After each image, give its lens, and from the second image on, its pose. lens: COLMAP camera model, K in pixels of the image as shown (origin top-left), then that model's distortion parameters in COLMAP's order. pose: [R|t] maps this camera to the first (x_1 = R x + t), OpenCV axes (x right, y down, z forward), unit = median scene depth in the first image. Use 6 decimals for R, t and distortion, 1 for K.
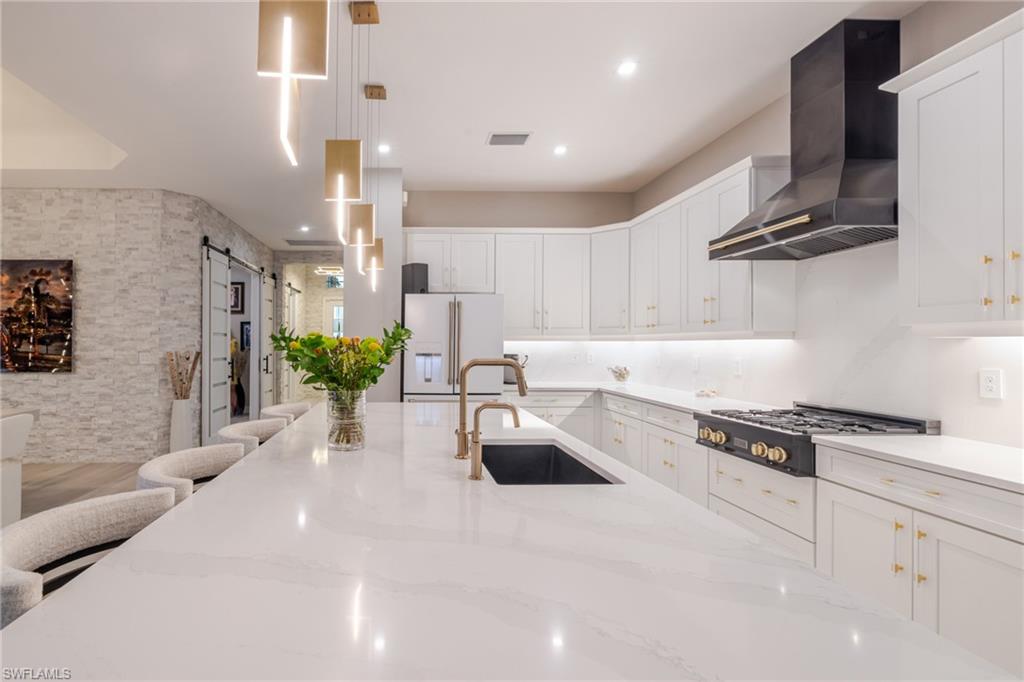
lens RADIAL K [[470.0, 0, 404.5], [0, 470.0, 339.4], [0, 0, 1]] dist [0.000431, 0.000042]
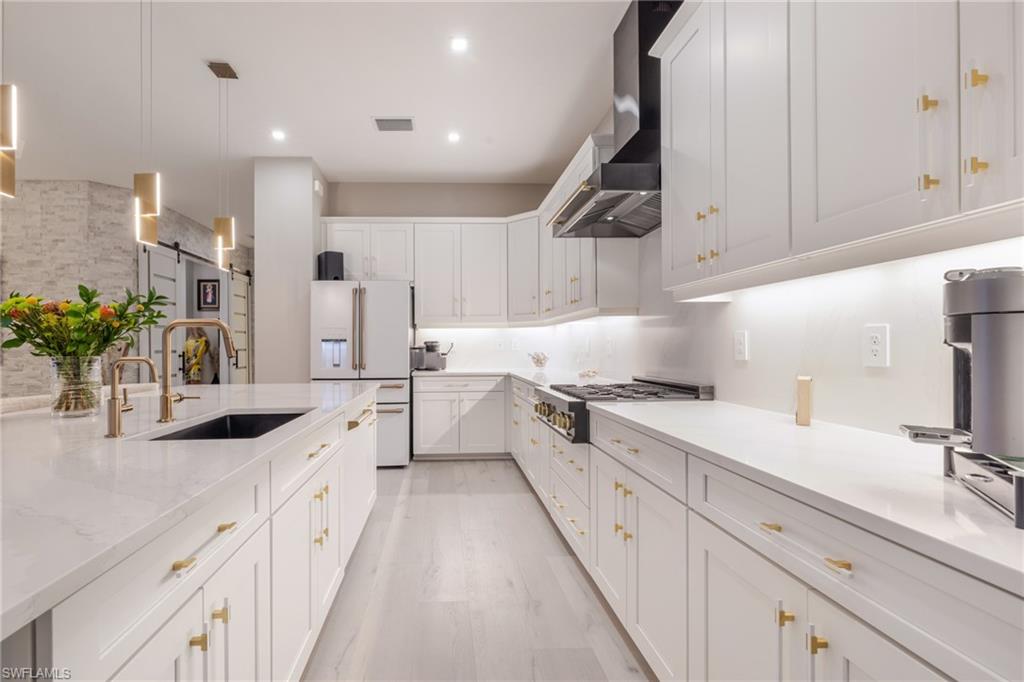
lens RADIAL K [[449.5, 0, 456.5], [0, 449.5, 344.7], [0, 0, 1]] dist [-0.000493, -0.000088]
pose [[0.999671, -0.008795, 0.024098, 0.244264], [0.008673, 0.999949, 0.005160, 0.032392], [-0.024142, -0.004949, 0.999696, 0.021142]]
